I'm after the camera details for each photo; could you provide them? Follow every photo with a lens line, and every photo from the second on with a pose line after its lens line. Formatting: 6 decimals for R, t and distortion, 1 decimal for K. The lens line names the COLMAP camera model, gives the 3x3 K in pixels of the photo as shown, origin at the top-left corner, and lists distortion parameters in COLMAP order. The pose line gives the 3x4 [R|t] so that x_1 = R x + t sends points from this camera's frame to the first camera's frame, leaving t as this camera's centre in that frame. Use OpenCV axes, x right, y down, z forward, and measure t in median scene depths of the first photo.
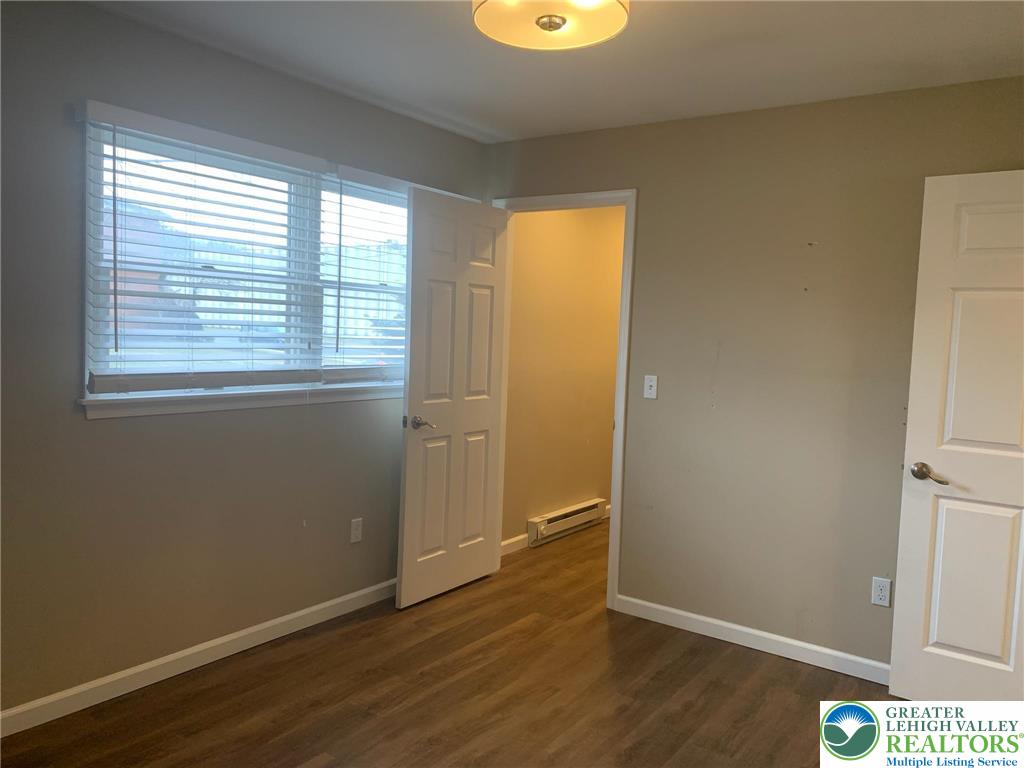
lens RADIAL K [[774.1, 0, 512.0], [0, 774.1, 384.0], [0, 0, 1]] dist [-0.008411, -0.001967]
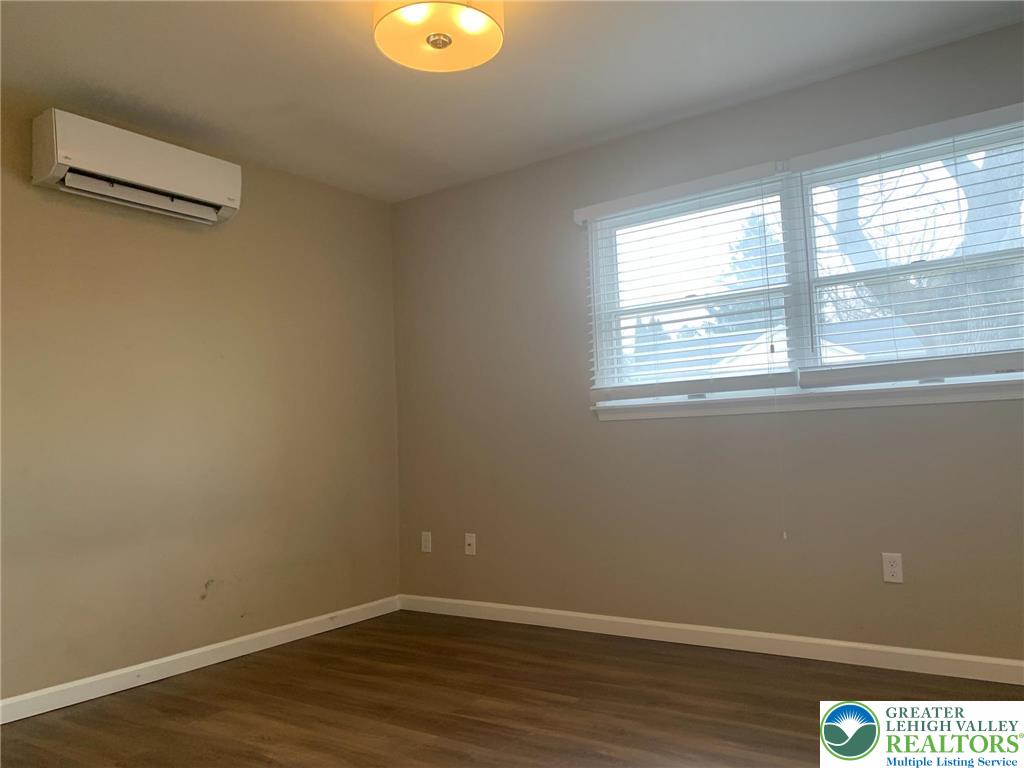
lens RADIAL K [[774.1, 0, 512.0], [0, 774.1, 384.0], [0, 0, 1]] dist [-0.008411, -0.001967]
pose [[0.007215, -0.106617, -0.994274, 0.851399], [-0.033153, 0.993728, -0.106799, 0.132207], [0.999424, 0.033733, 0.003635, 0.804234]]
